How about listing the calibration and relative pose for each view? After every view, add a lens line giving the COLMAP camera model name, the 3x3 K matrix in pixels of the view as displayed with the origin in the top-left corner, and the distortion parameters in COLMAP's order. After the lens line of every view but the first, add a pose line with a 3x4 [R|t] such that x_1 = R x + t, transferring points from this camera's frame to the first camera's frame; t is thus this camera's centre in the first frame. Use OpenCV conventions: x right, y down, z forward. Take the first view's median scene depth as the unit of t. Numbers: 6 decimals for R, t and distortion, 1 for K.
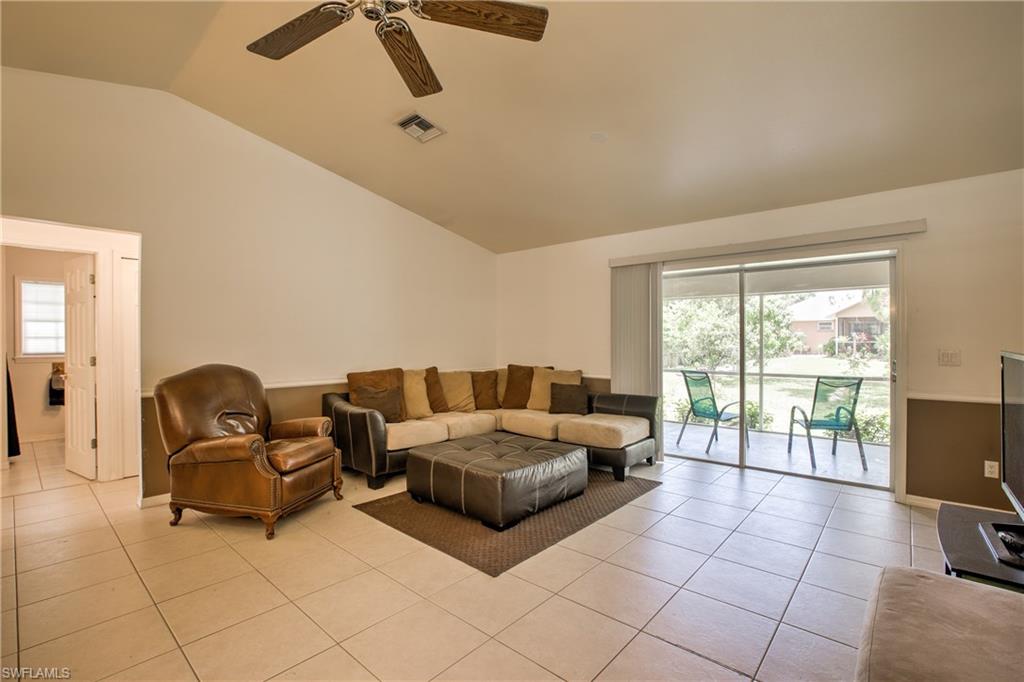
lens RADIAL K [[460.0, 0, 518.7], [0, 460.0, 341.4], [0, 0, 1]] dist [-0.062376, 0.021230]
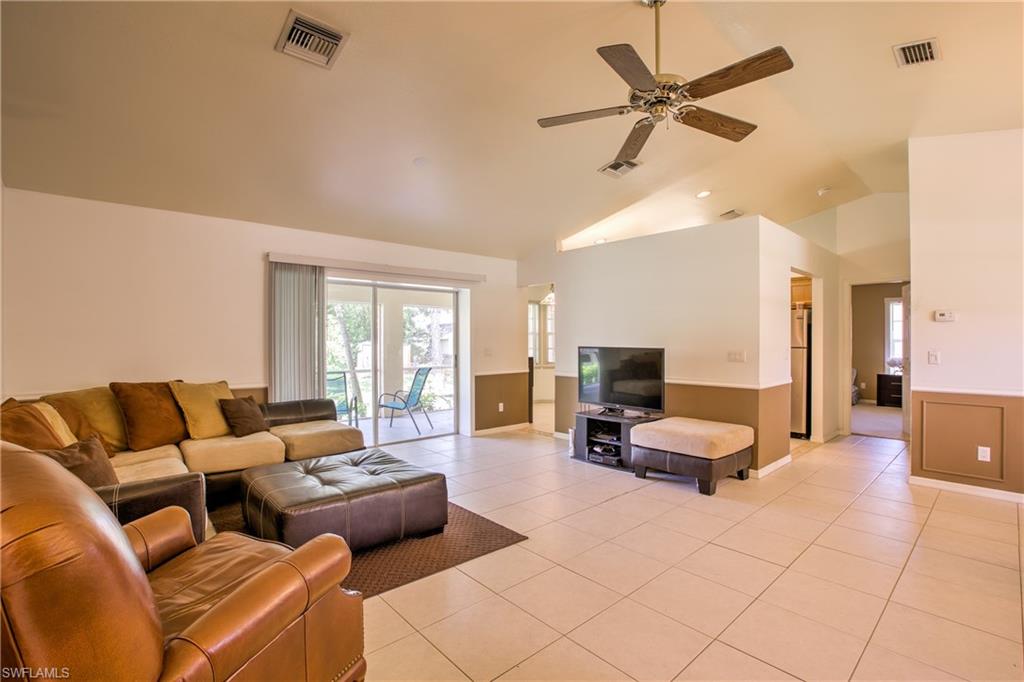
lens RADIAL K [[460.0, 0, 518.7], [0, 460.0, 341.4], [0, 0, 1]] dist [-0.062376, 0.021230]
pose [[0.131731, 0.001004, 0.991285, -0.586181], [-0.000783, 0.999999, -0.000909, -0.005851], [-0.991285, -0.000656, 0.131732, 0.396683]]
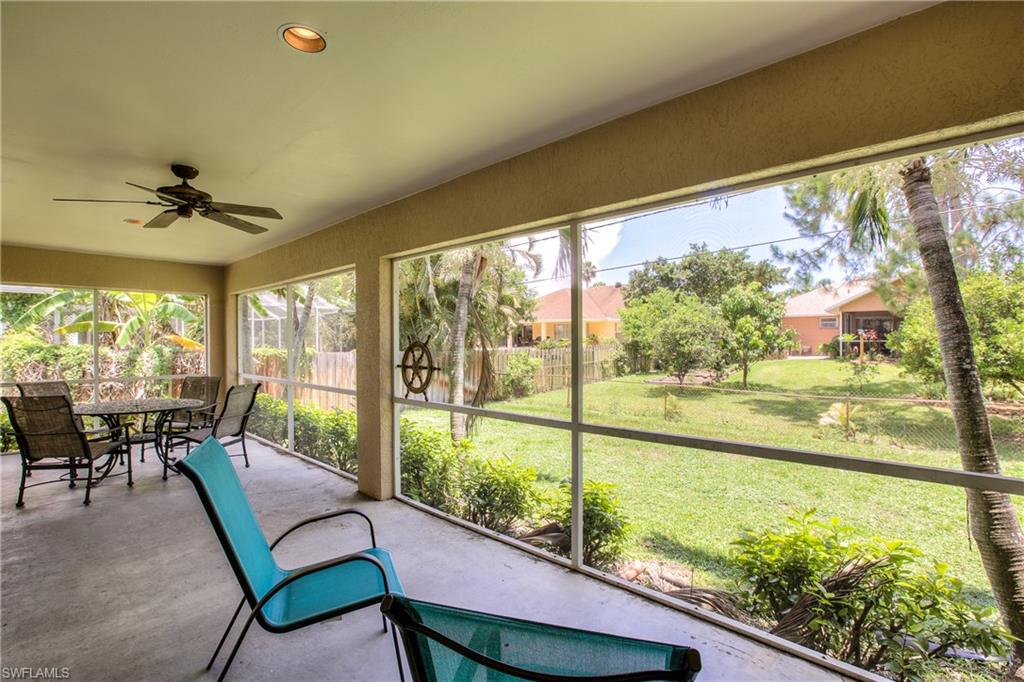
lens RADIAL K [[460.0, 0, 518.7], [0, 460.0, 341.4], [0, 0, 1]] dist [-0.062376, 0.021230]
pose [[0.999794, -0.001756, -0.020240, 0.641828], [0.001798, 0.999996, 0.002083, -0.004917], [0.020236, -0.002119, 0.999793, 0.773592]]
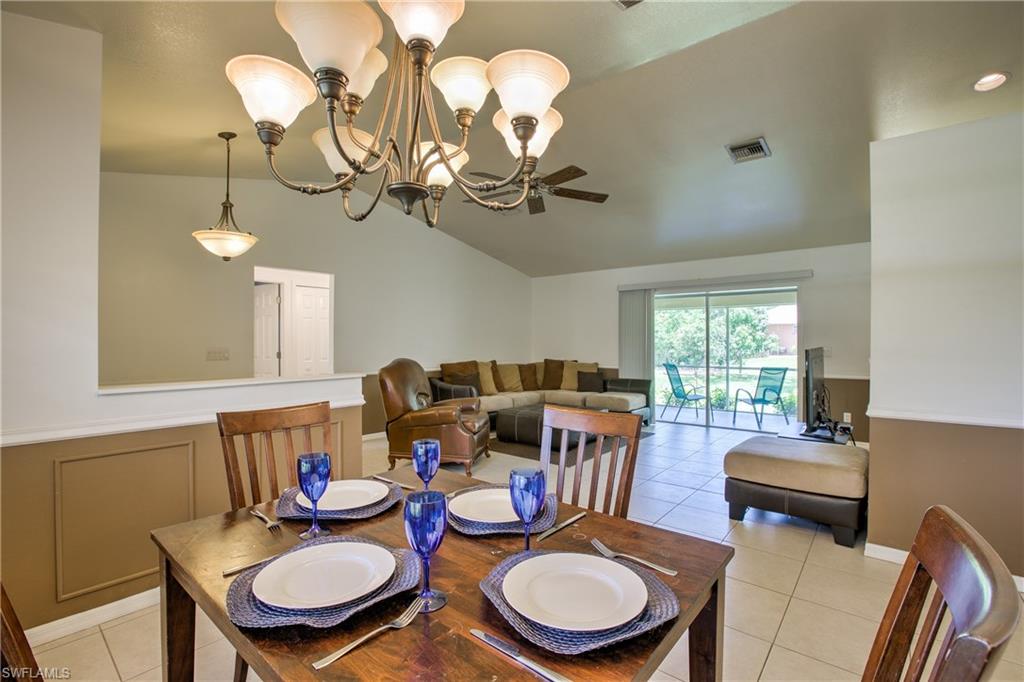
lens RADIAL K [[460.0, 0, 518.7], [0, 460.0, 341.4], [0, 0, 1]] dist [-0.062376, 0.021230]
pose [[0.999671, 0.001554, 0.025603, -0.146828], [-0.001483, 0.999995, -0.002786, 0.001236], [-0.025607, 0.002747, 0.999668, -0.422450]]
